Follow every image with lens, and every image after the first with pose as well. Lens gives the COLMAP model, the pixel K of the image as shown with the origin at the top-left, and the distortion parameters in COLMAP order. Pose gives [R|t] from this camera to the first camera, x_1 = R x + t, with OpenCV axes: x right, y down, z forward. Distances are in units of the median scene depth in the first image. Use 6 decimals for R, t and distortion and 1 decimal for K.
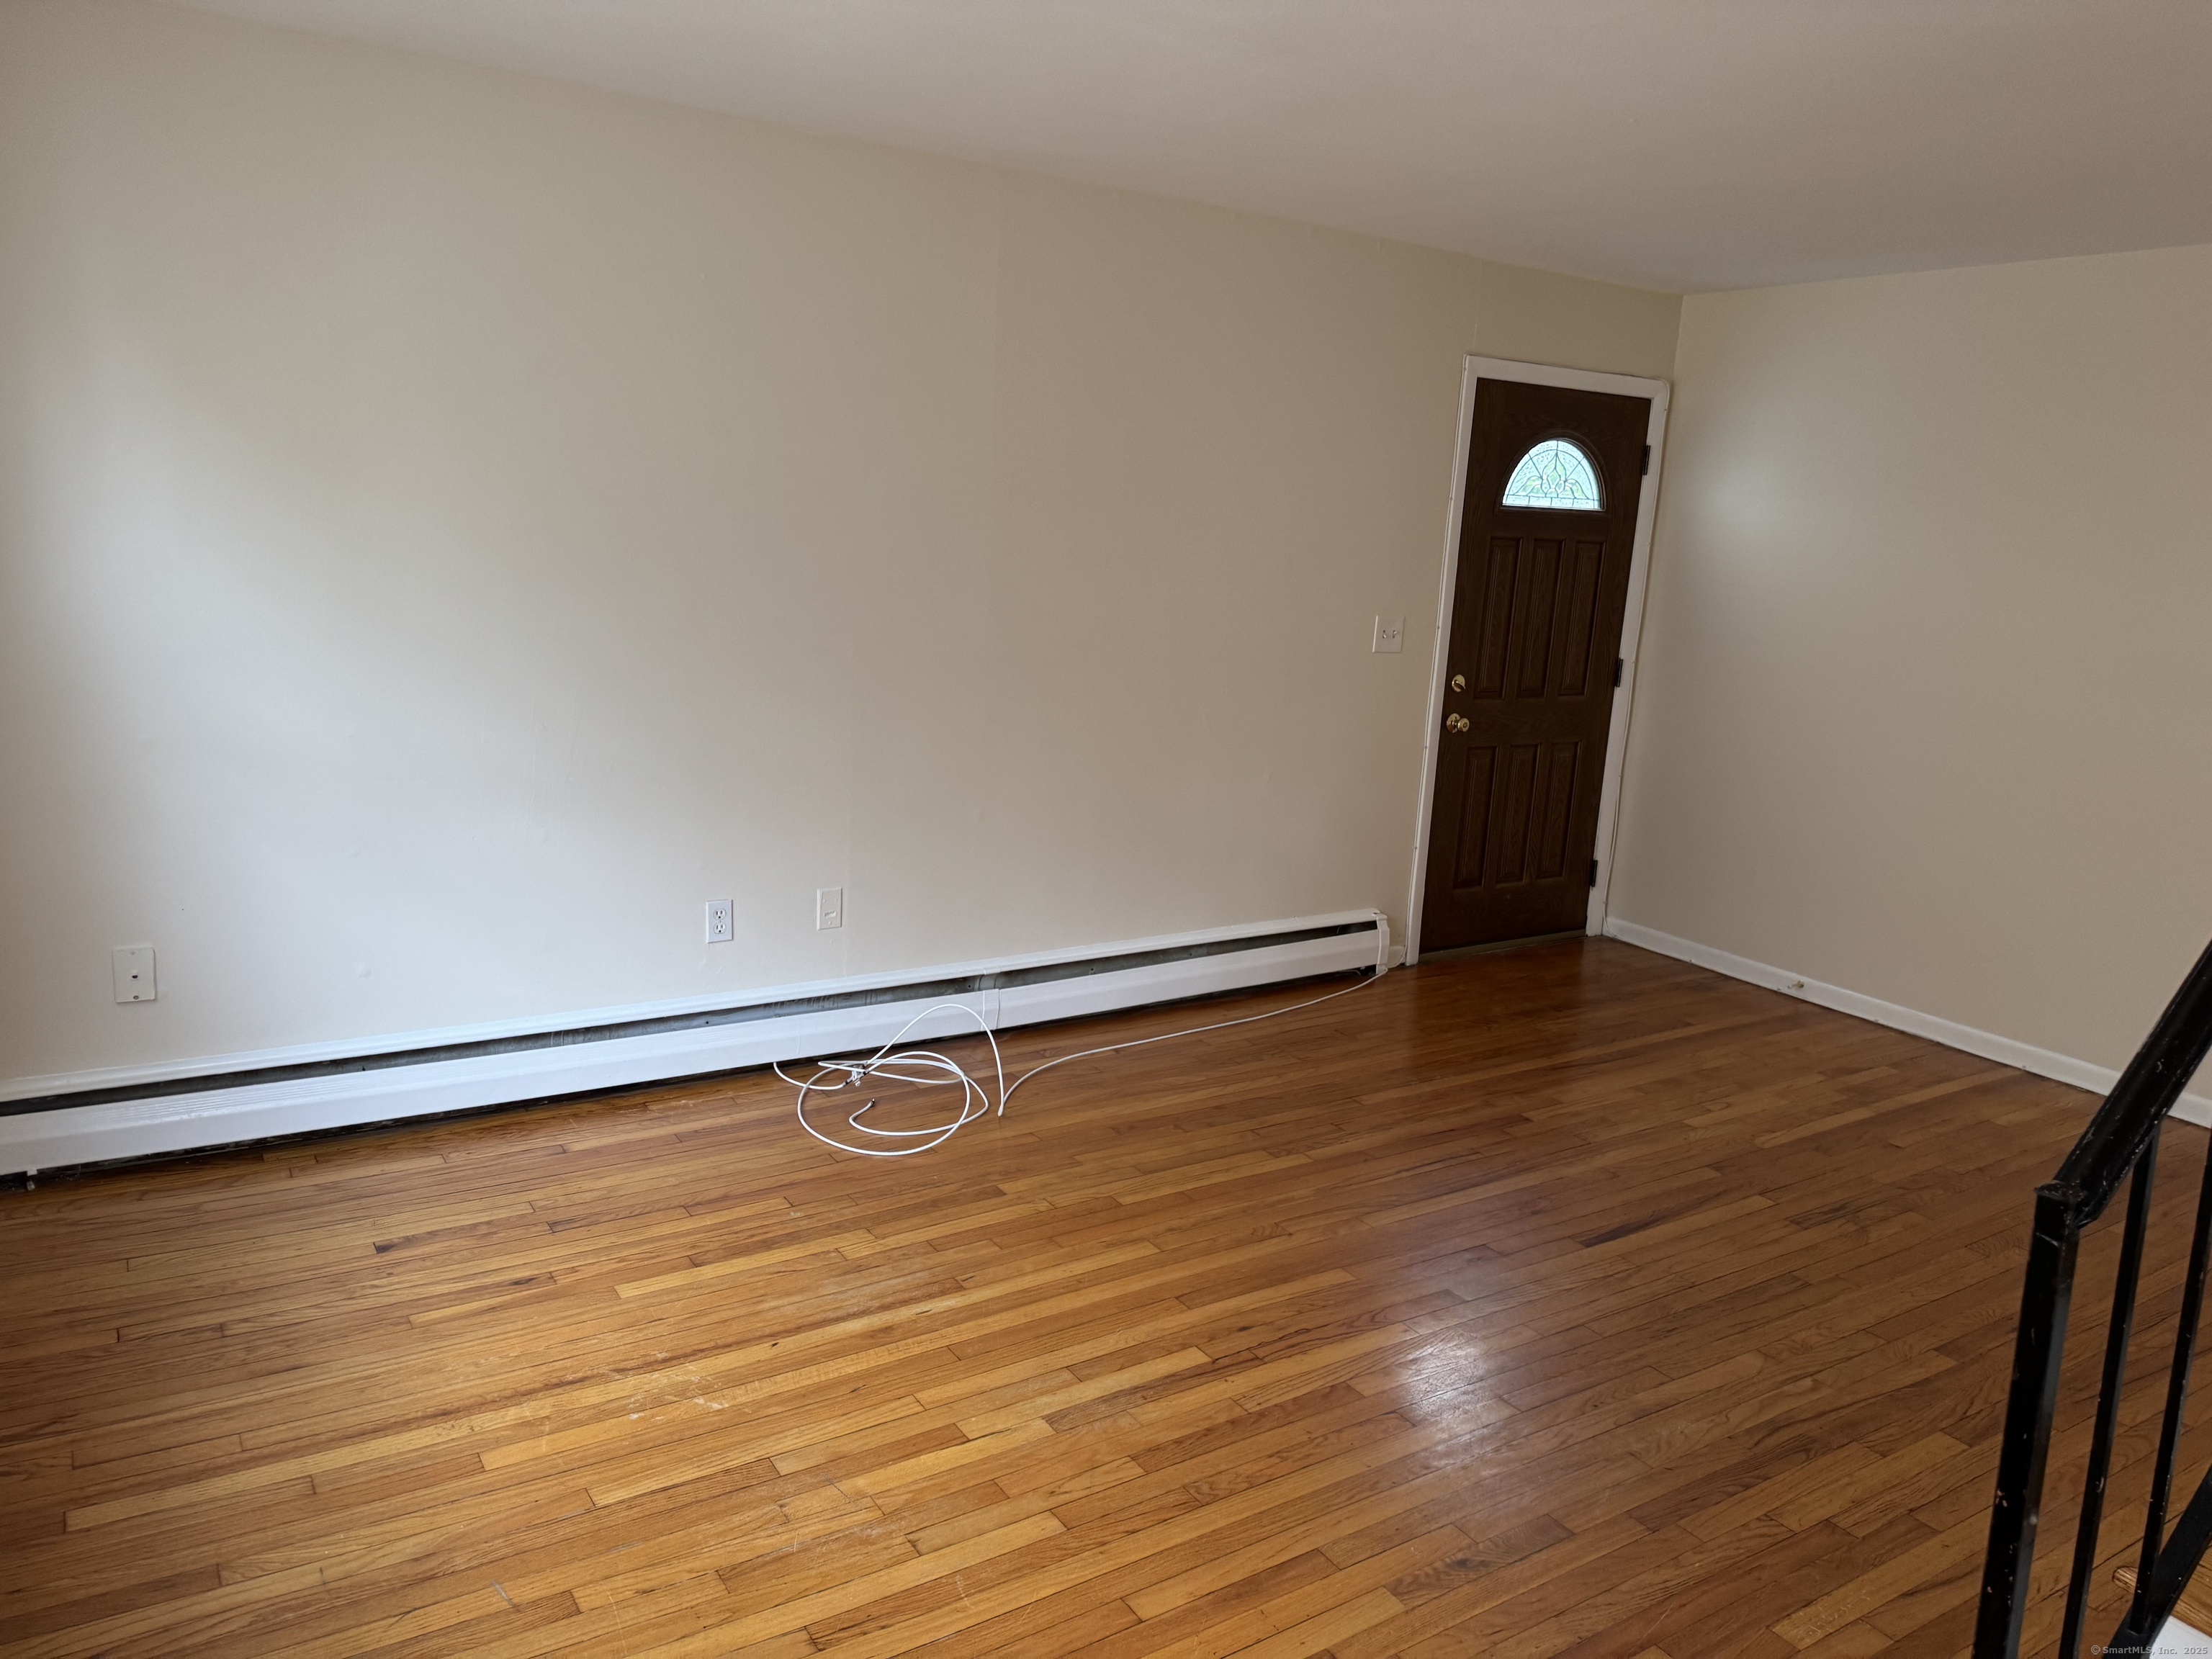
lens RADIAL K [[1525.2, 0, 1106.0], [0, 1525.2, 829.5], [0, 0, 1]] dist [0.063937, -0.108955]
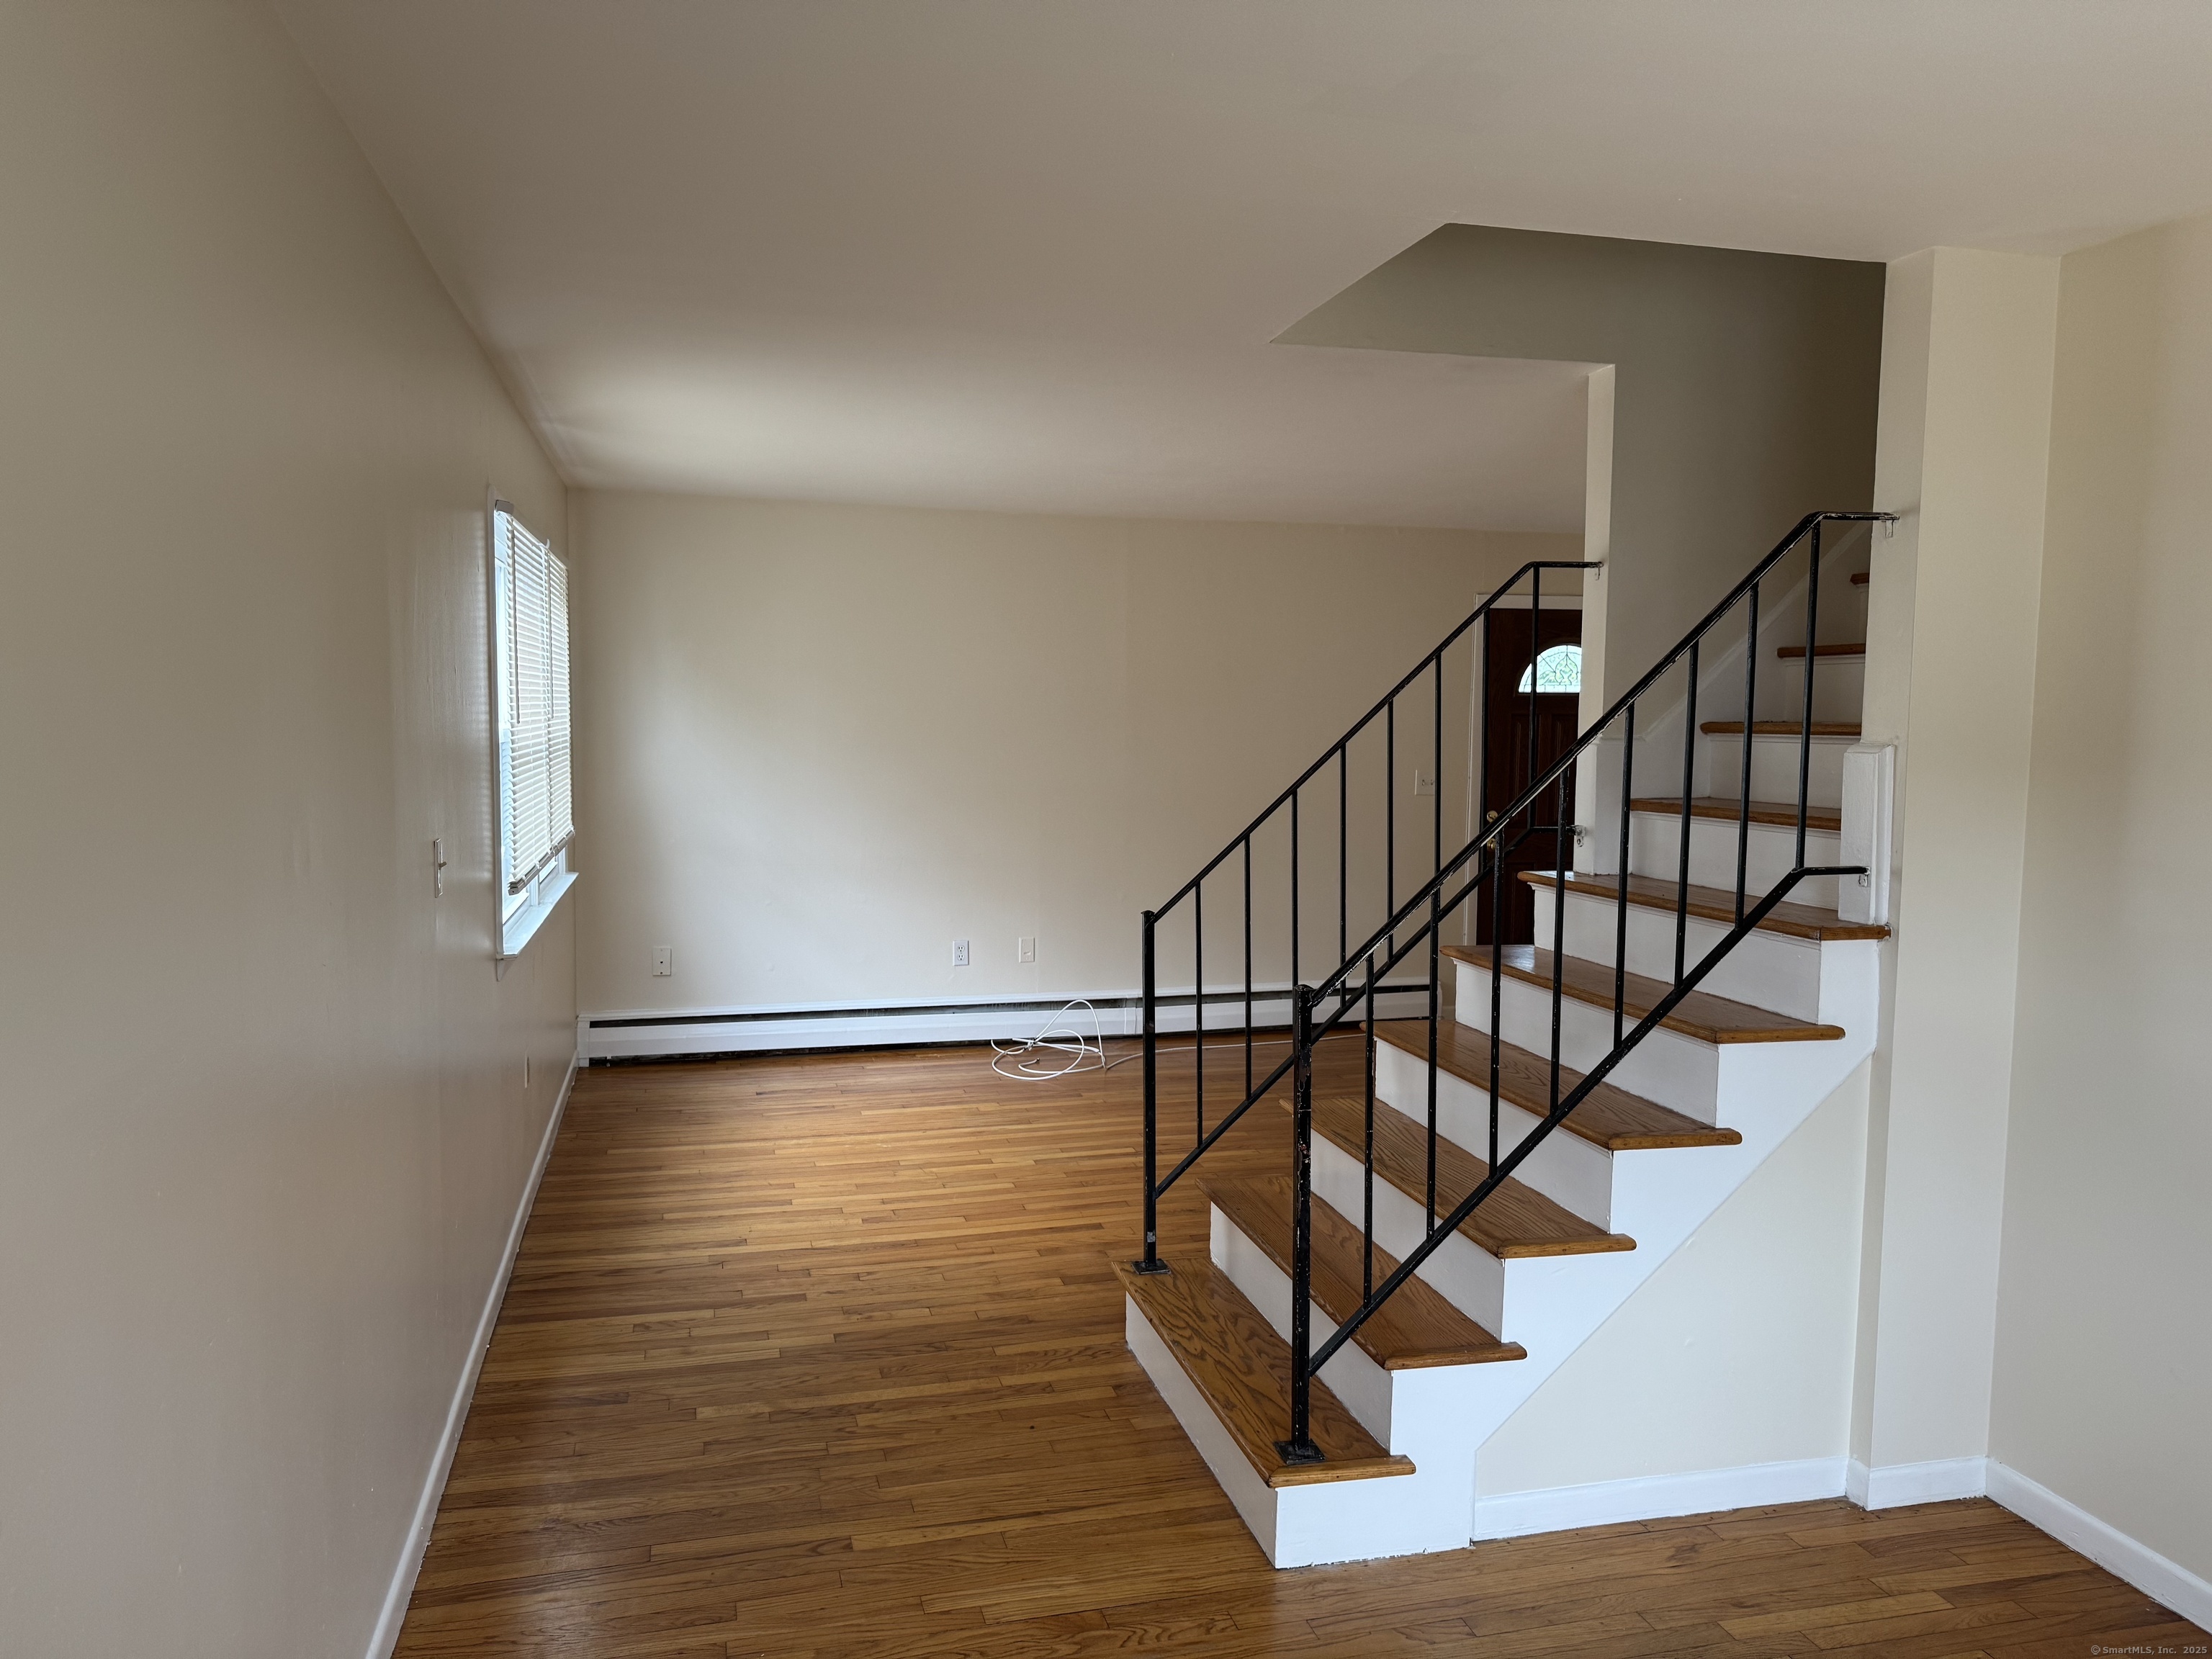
lens RADIAL K [[1562.3, 0, 1106.0], [0, 1562.3, 829.5], [0, 0, 1]] dist [0.000367, 0.000086]
pose [[0.947820, -0.016912, -0.318357, 0.598761], [-0.024776, 0.991664, -0.126444, 0.182436], [0.317842, 0.127734, 0.939500, -0.790068]]
